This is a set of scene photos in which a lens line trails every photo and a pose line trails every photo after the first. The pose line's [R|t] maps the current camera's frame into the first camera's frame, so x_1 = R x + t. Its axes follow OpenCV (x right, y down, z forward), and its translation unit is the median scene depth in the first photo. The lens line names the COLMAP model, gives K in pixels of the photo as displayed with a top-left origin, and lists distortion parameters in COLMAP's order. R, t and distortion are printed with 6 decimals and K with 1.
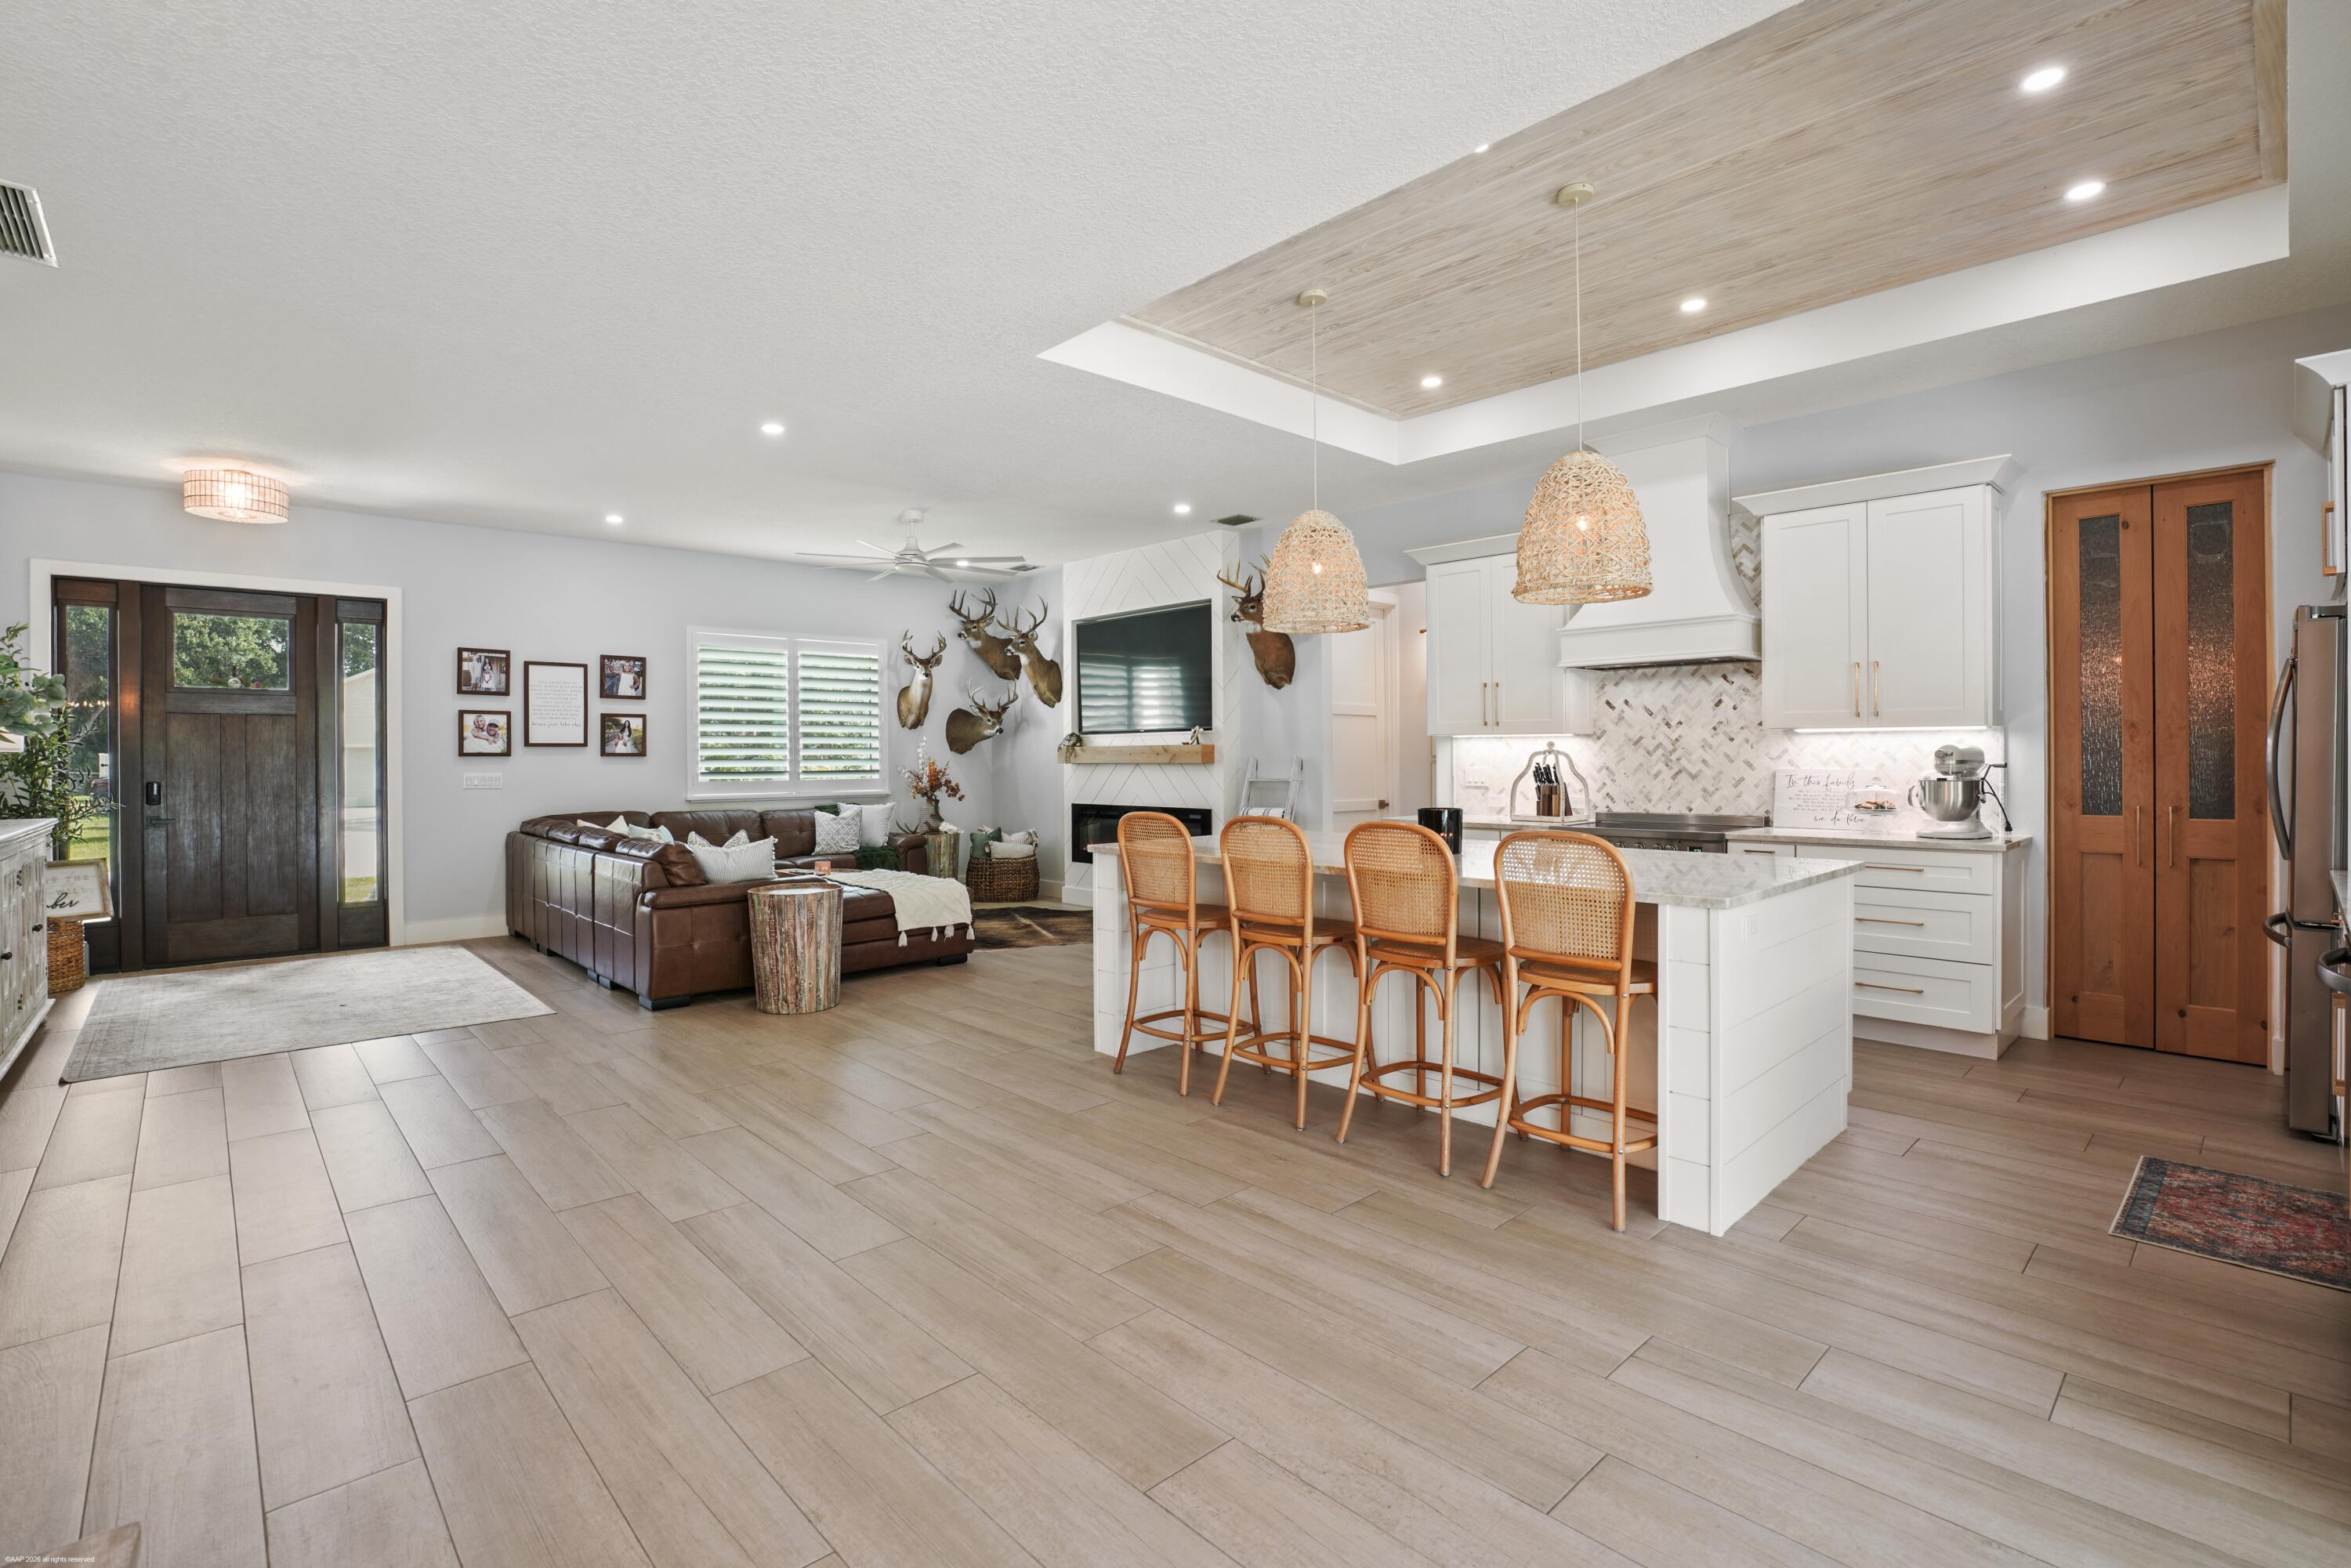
lens RADIAL K [[1069.6, 0, 1175.5], [0, 1069.6, 784.0], [0, 0, 1]] dist [-0.000061, -0.000011]
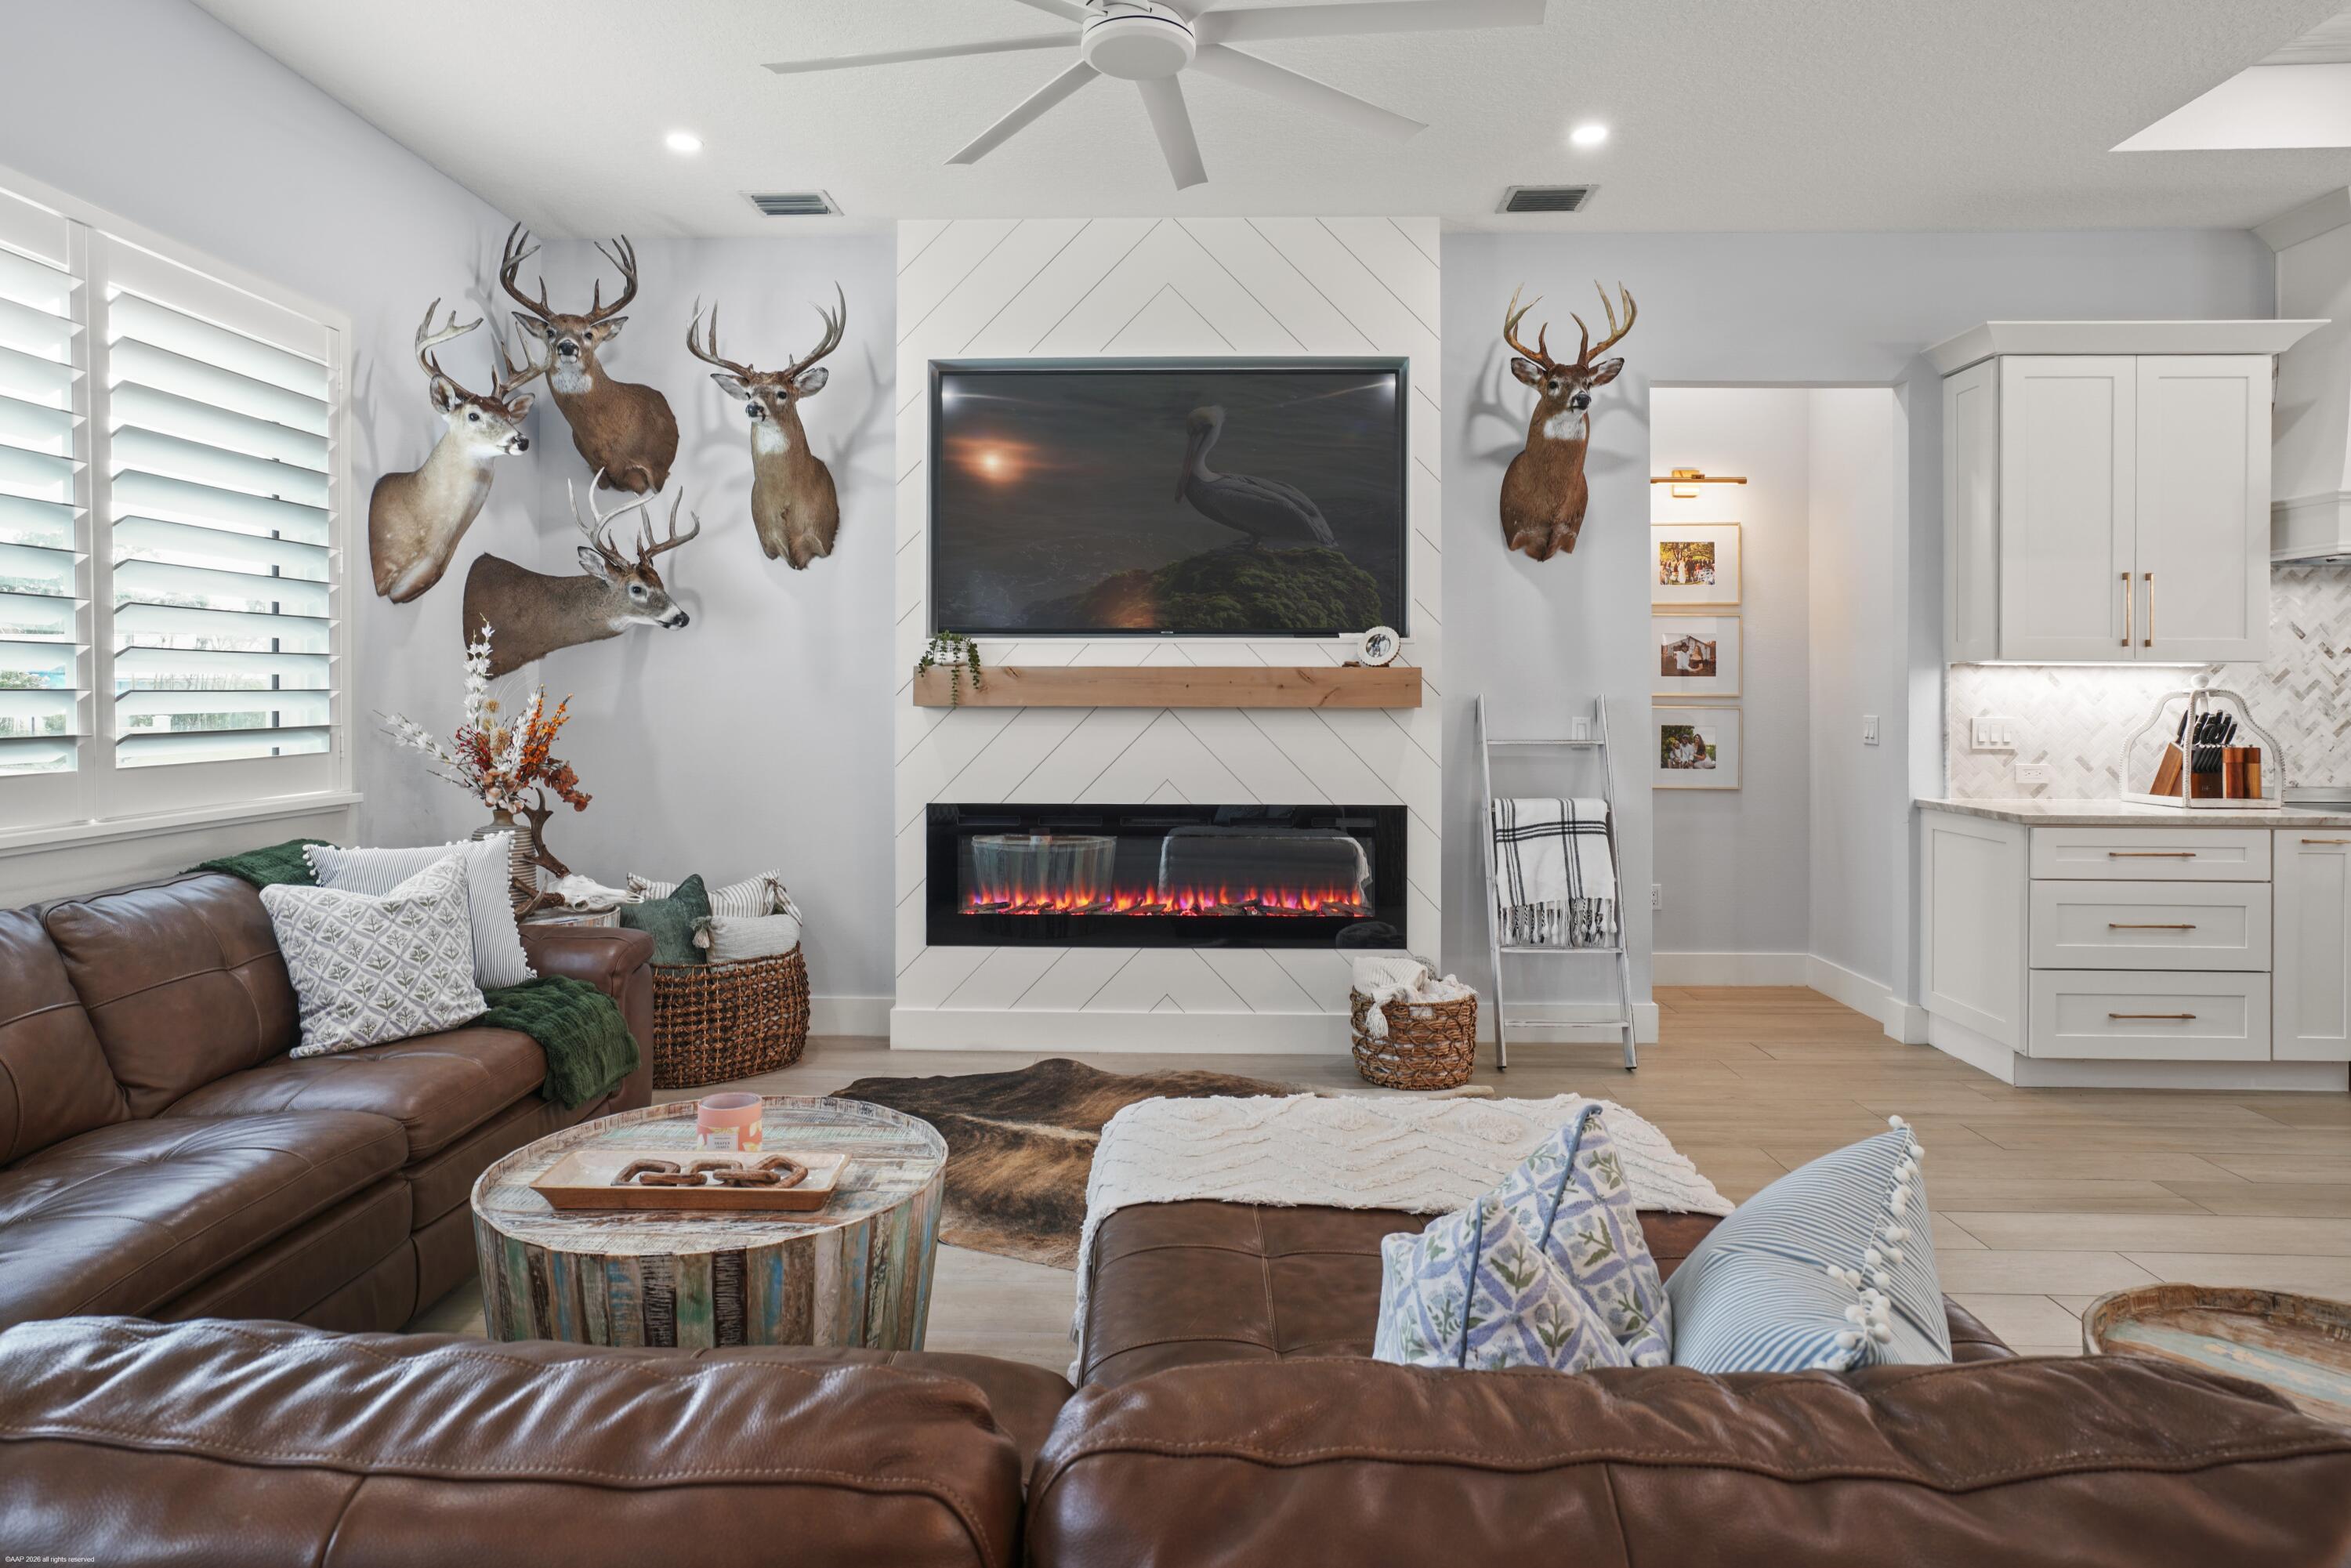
lens RADIAL K [[1334.0, 0, 1172.3], [0, 1334.0, 729.8], [0, 0, 1]] dist [-0.015595, 0.000043]
pose [[0.714821, -0.002800, 0.699302, -0.446203], [0.010632, 0.999920, -0.006865, -0.006959], [-0.699227, 0.012342, 0.714793, 0.654285]]
